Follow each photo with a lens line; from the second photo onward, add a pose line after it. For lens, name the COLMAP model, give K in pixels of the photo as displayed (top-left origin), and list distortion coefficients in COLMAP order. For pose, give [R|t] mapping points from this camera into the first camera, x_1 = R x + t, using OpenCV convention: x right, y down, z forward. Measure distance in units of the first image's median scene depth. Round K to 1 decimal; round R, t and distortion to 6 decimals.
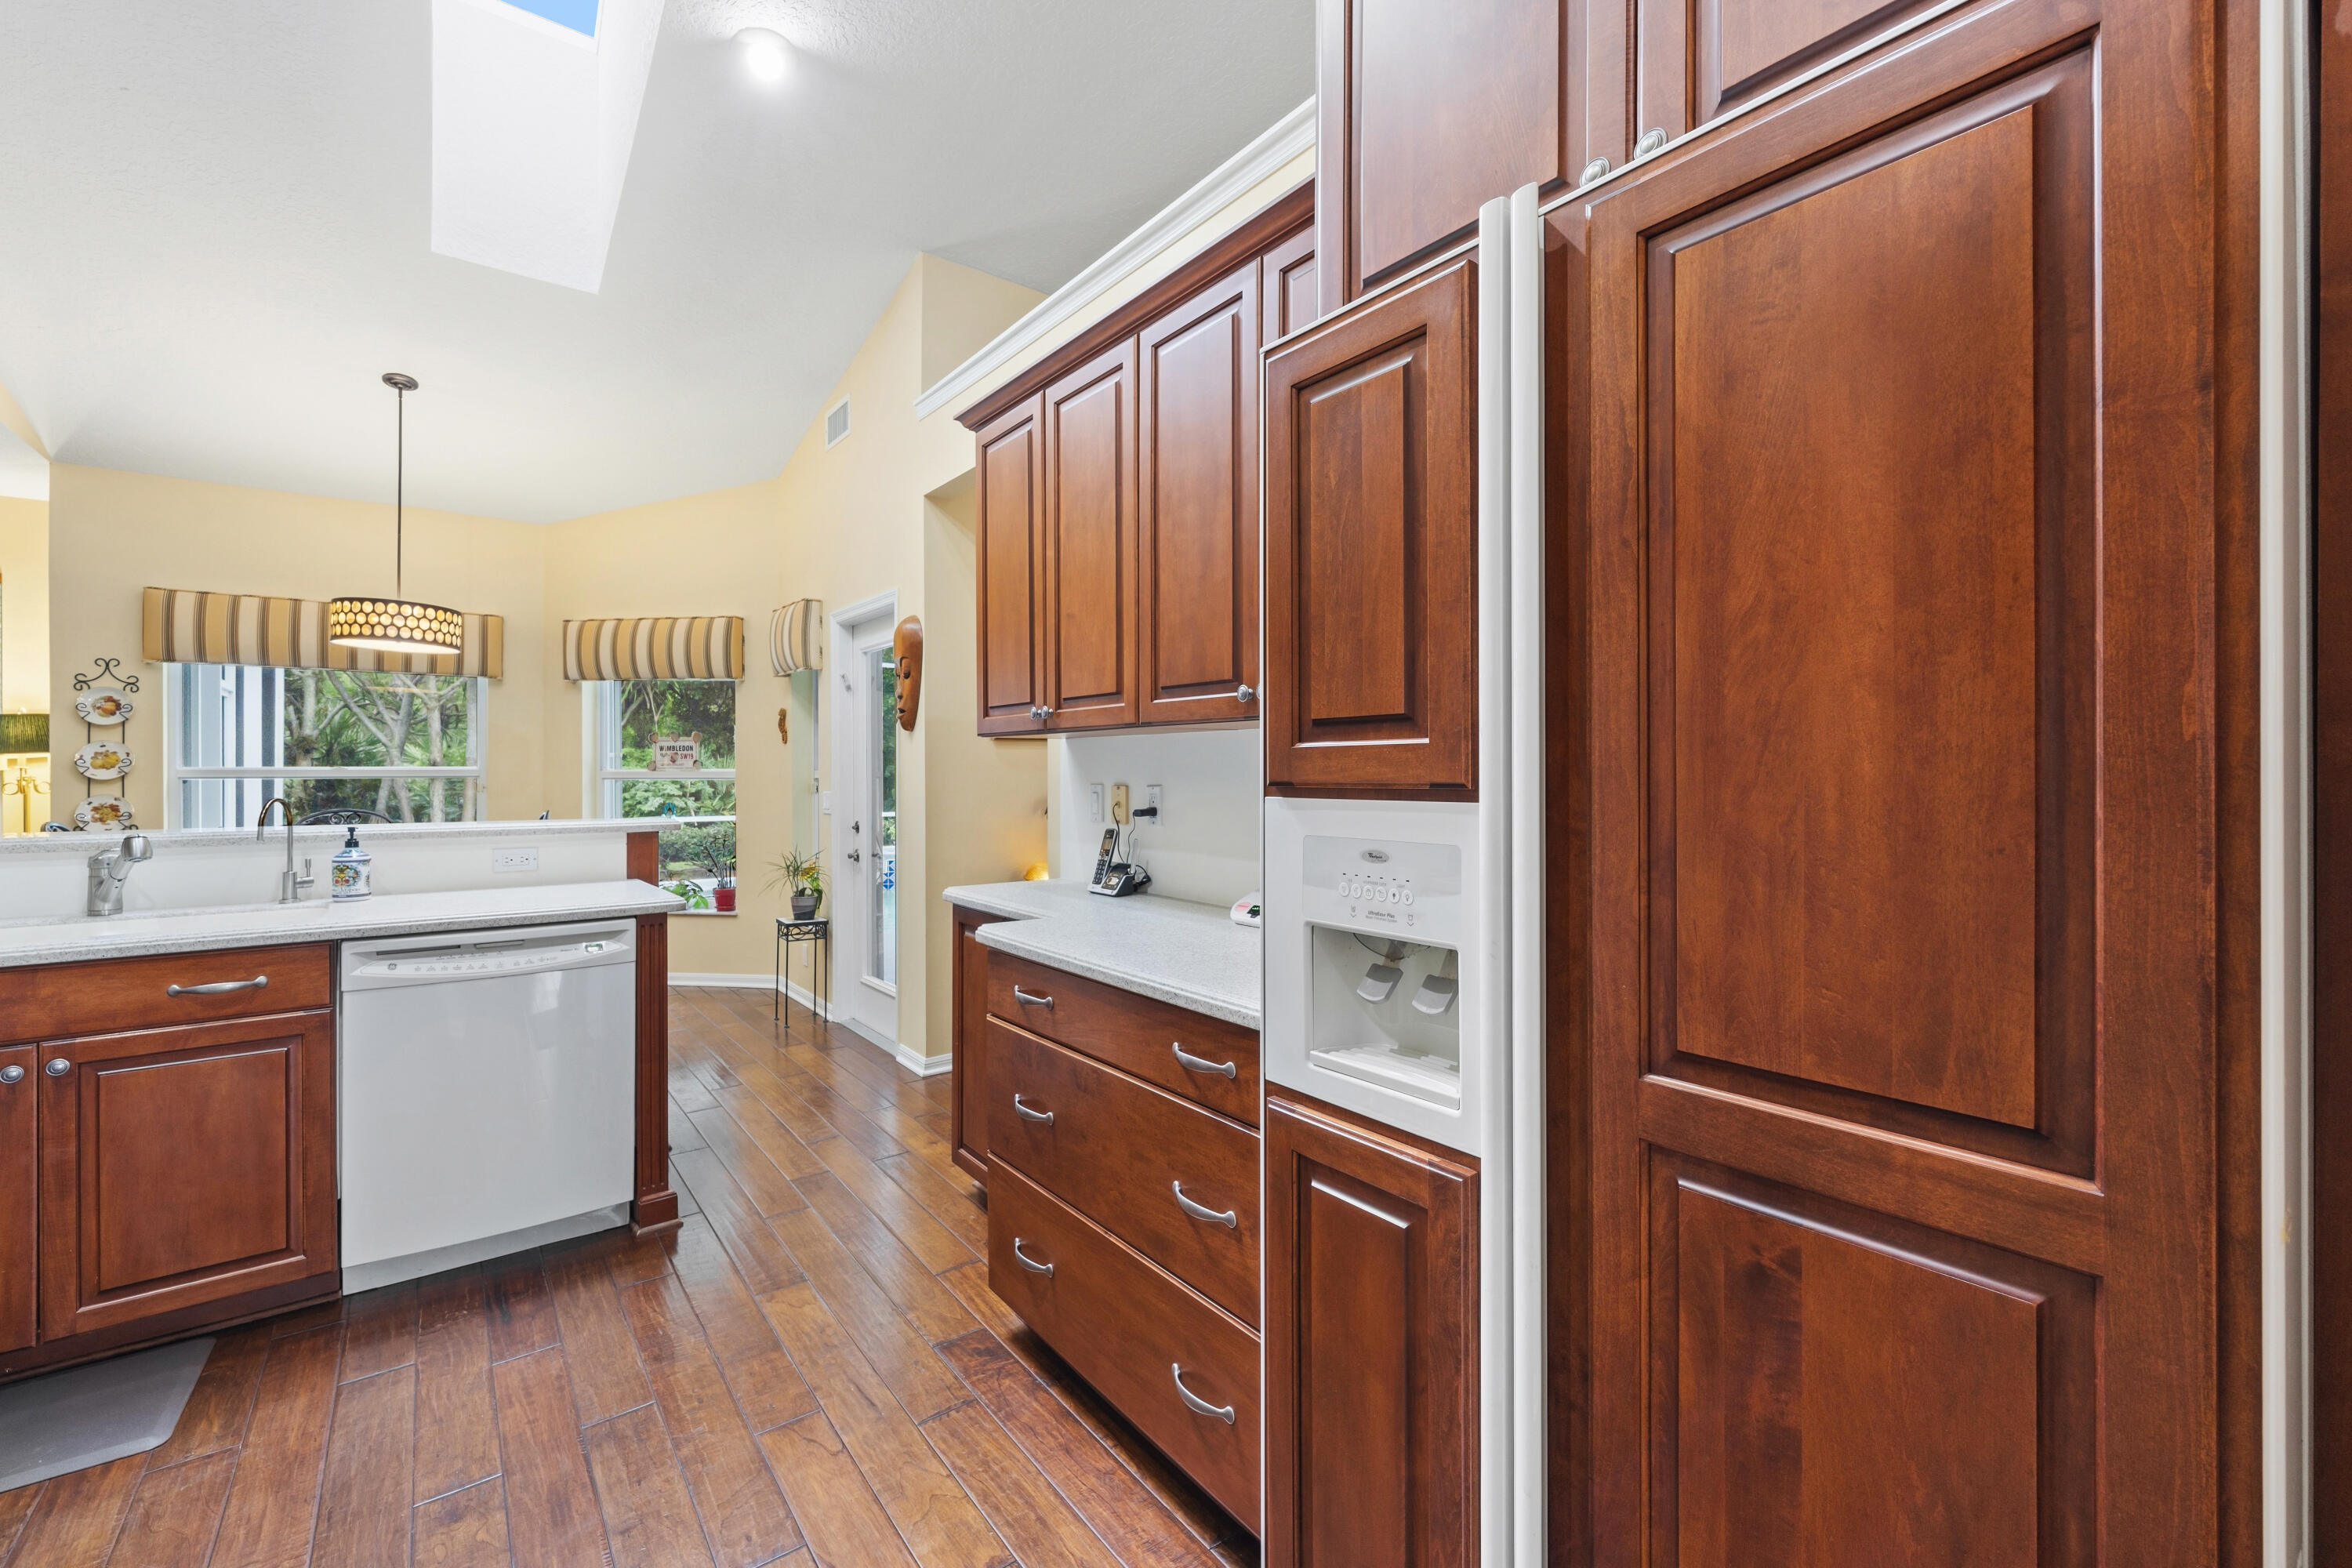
lens RADIAL K [[961.2, 0, 1174.4], [0, 961.2, 775.5], [0, 0, 1]] dist [-0.003119, 0.000010]
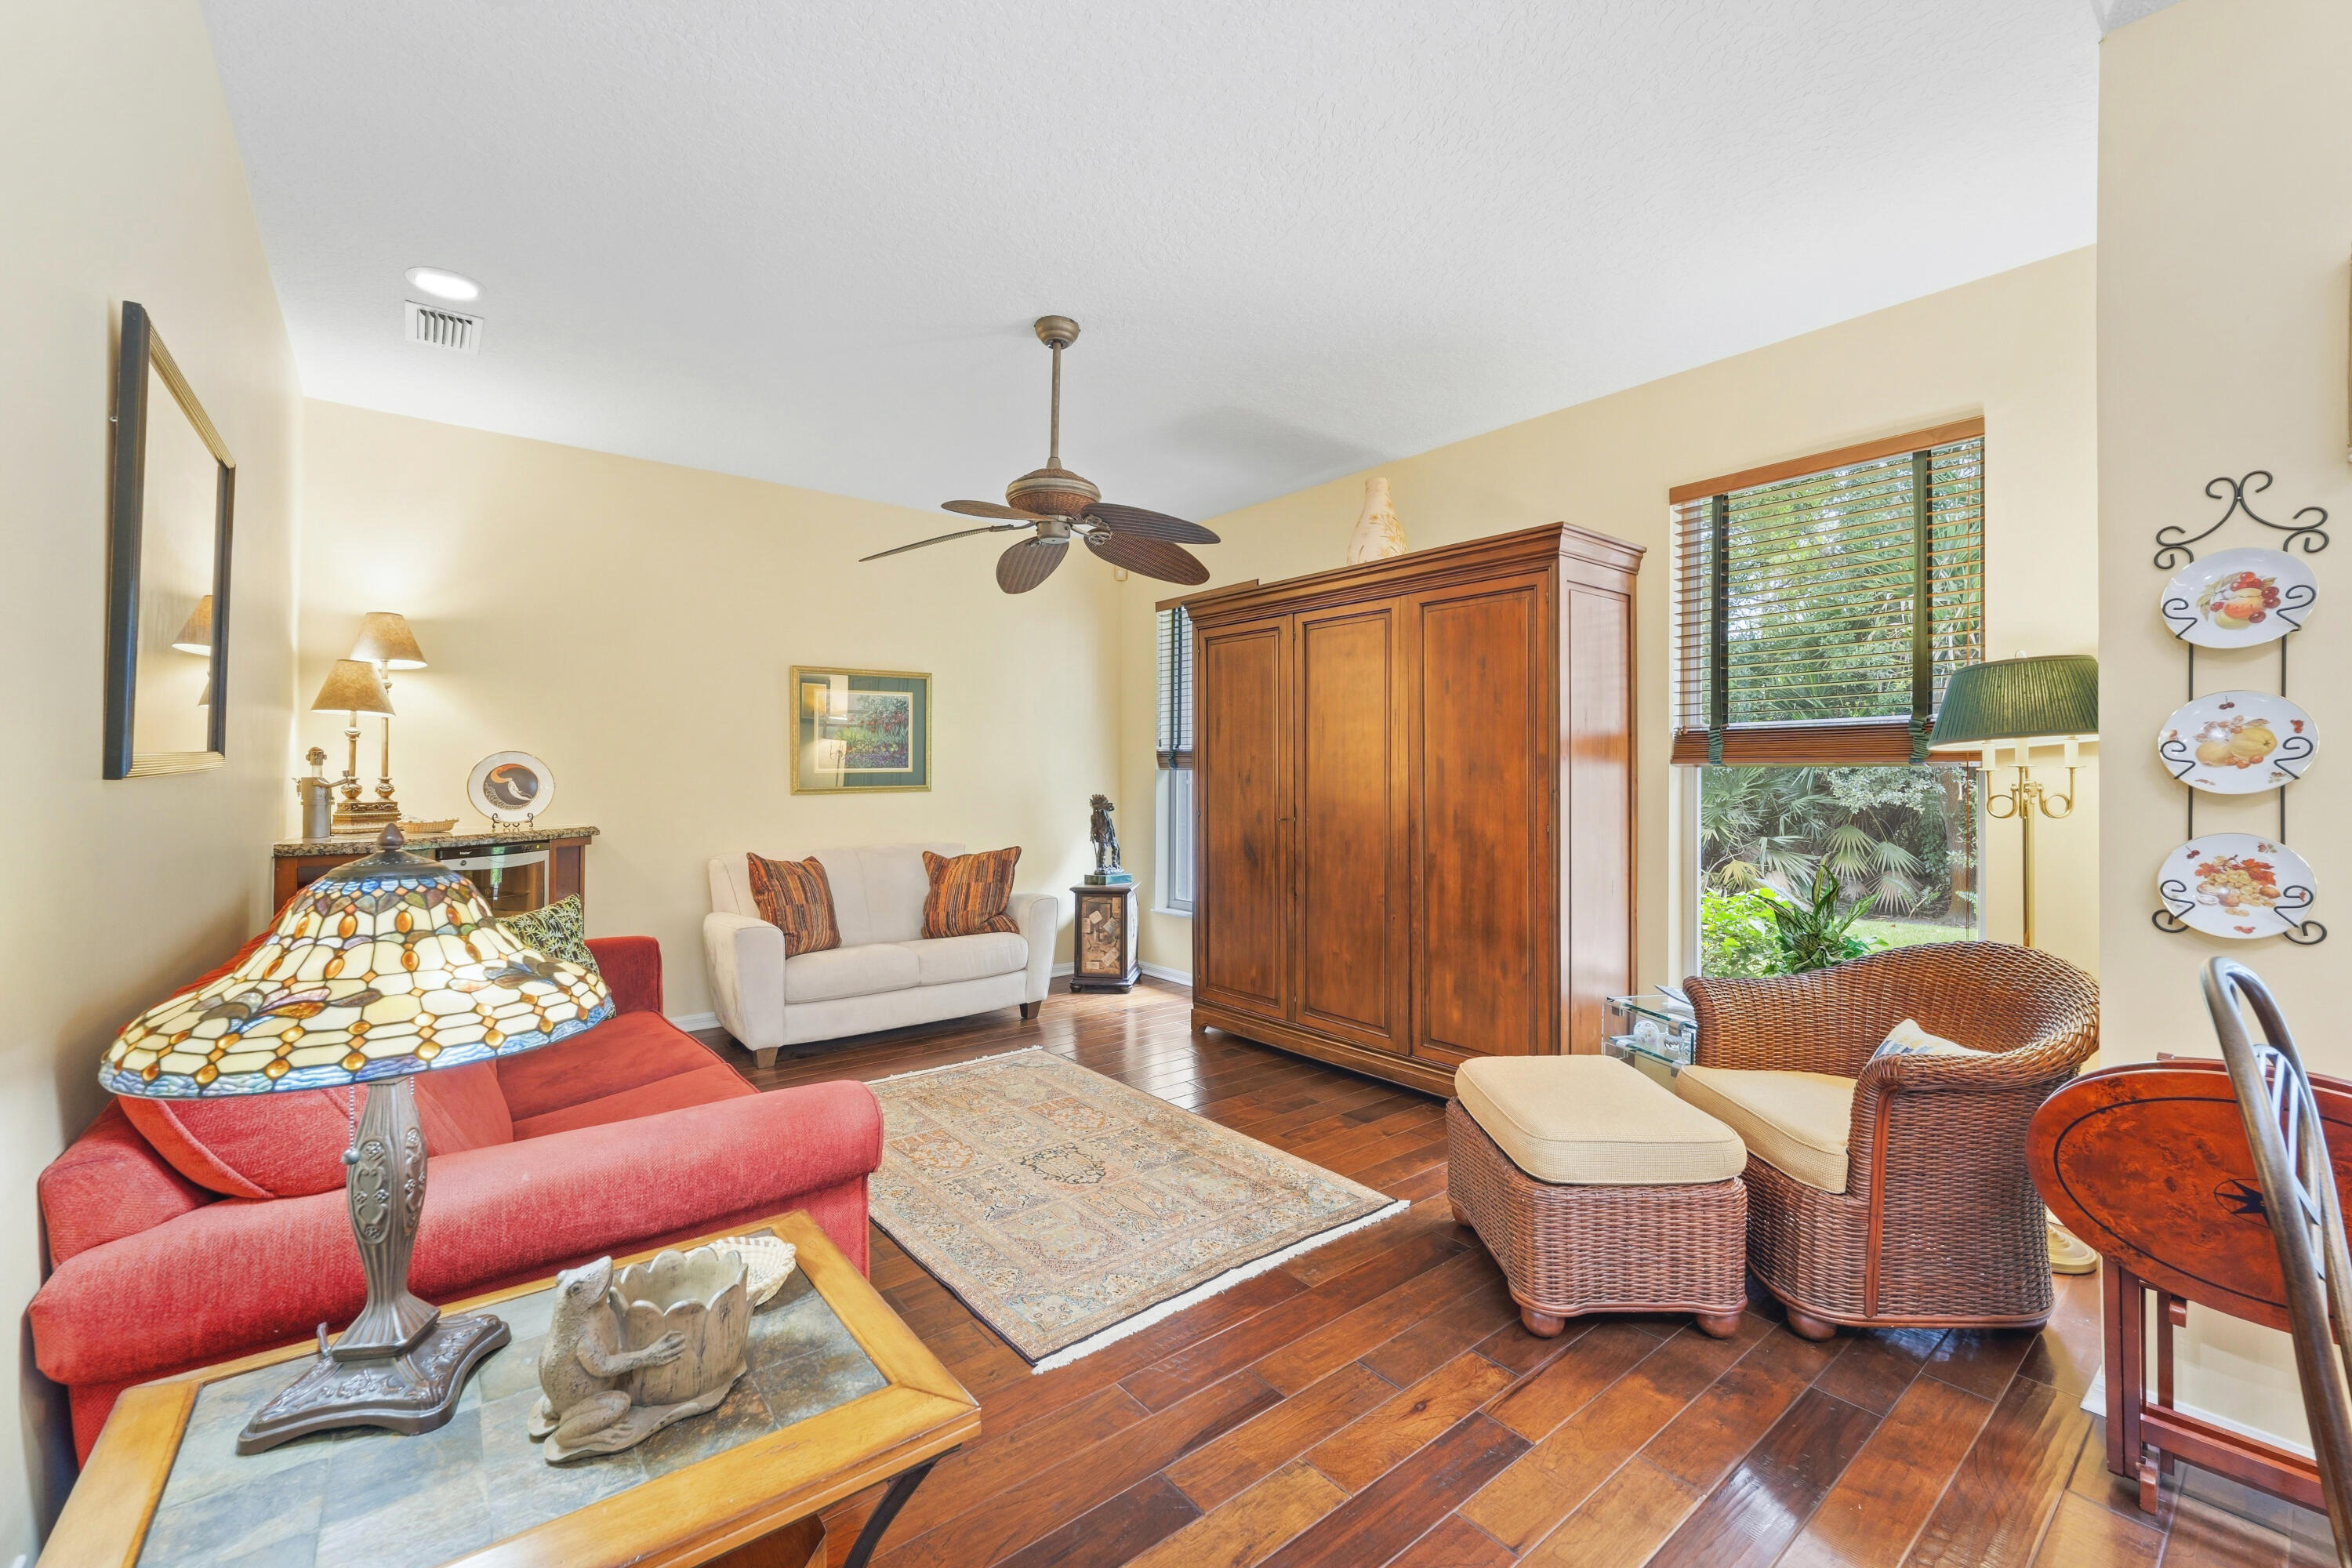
lens RADIAL K [[961.2, 0, 1175.1], [0, 961.2, 773.9], [0, 0, 1]] dist [-0.003119, 0.000010]
pose [[0.011323, -0.001554, -0.999935, -0.740471], [-0.002411, 0.999996, -0.001581, -0.002148], [0.999933, 0.002429, 0.011319, 0.574957]]
